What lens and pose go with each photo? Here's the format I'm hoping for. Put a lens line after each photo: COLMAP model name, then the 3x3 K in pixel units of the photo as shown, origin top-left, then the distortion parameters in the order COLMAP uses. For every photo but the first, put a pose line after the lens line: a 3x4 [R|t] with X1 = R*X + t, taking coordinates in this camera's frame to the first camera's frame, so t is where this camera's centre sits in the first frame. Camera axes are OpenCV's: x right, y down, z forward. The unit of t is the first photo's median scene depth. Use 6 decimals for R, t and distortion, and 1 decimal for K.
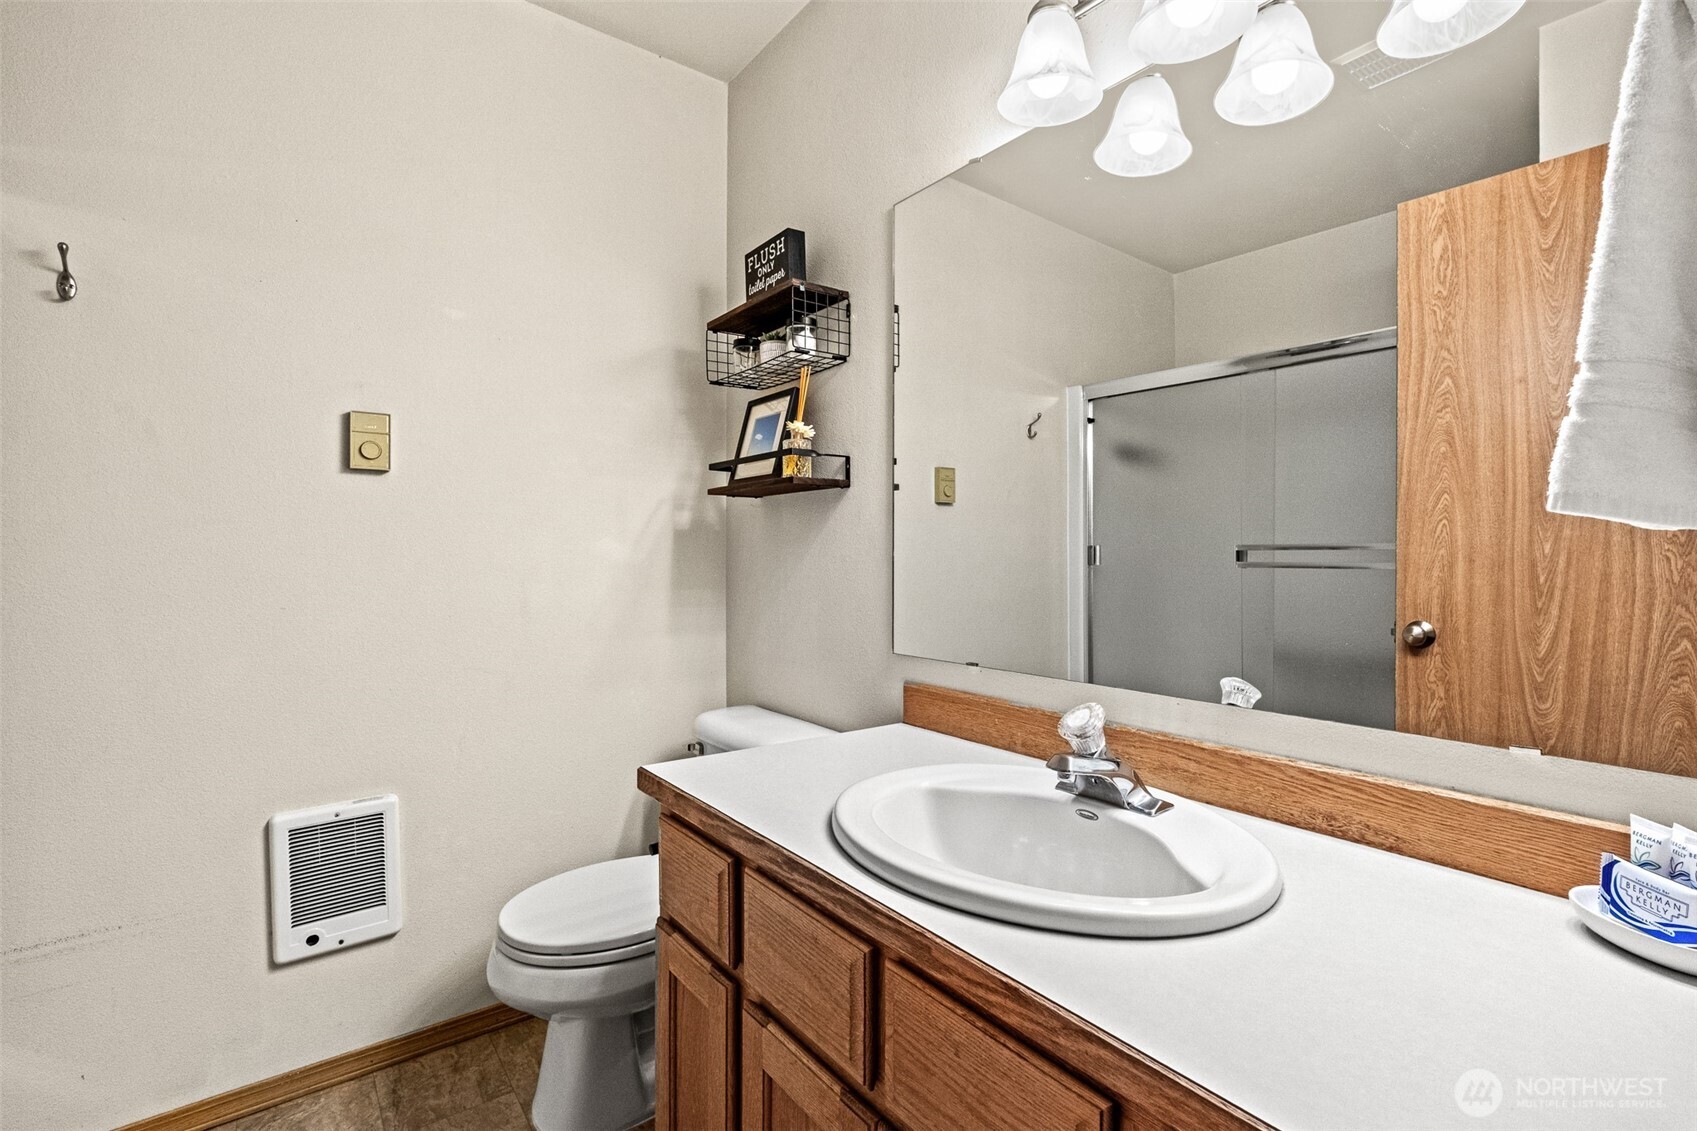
lens RADIAL K [[751.6, 0, 848.3], [0, 751.6, 560.6], [0, 0, 1]] dist [-0.003263, -0.000378]
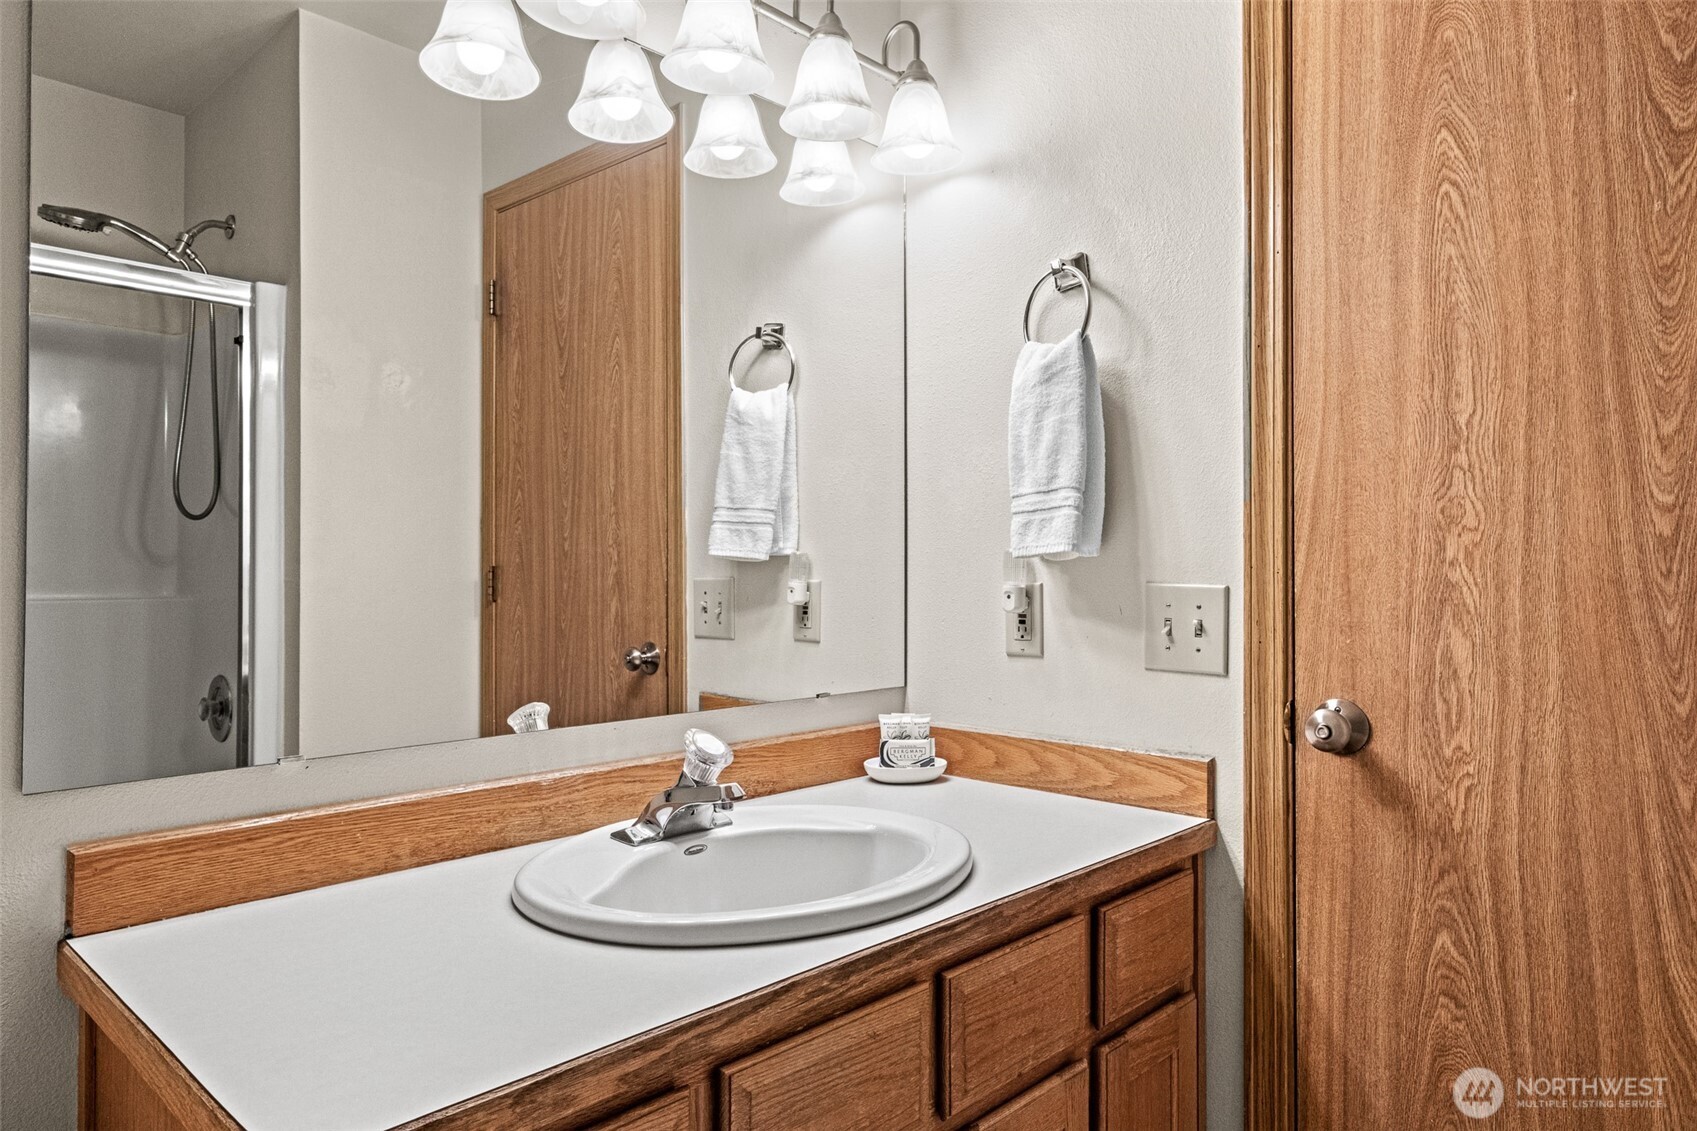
lens RADIAL K [[1065.7, 0, 848.5], [0, 1065.7, 565.5], [0, 0, 1]] dist [-0.000409, -0.000050]
pose [[-0.148963, 0.001277, 0.988842, -1.221620], [0.000978, 0.999999, -0.001144, -0.012248], [-0.988842, 0.000797, -0.148964, 1.222325]]
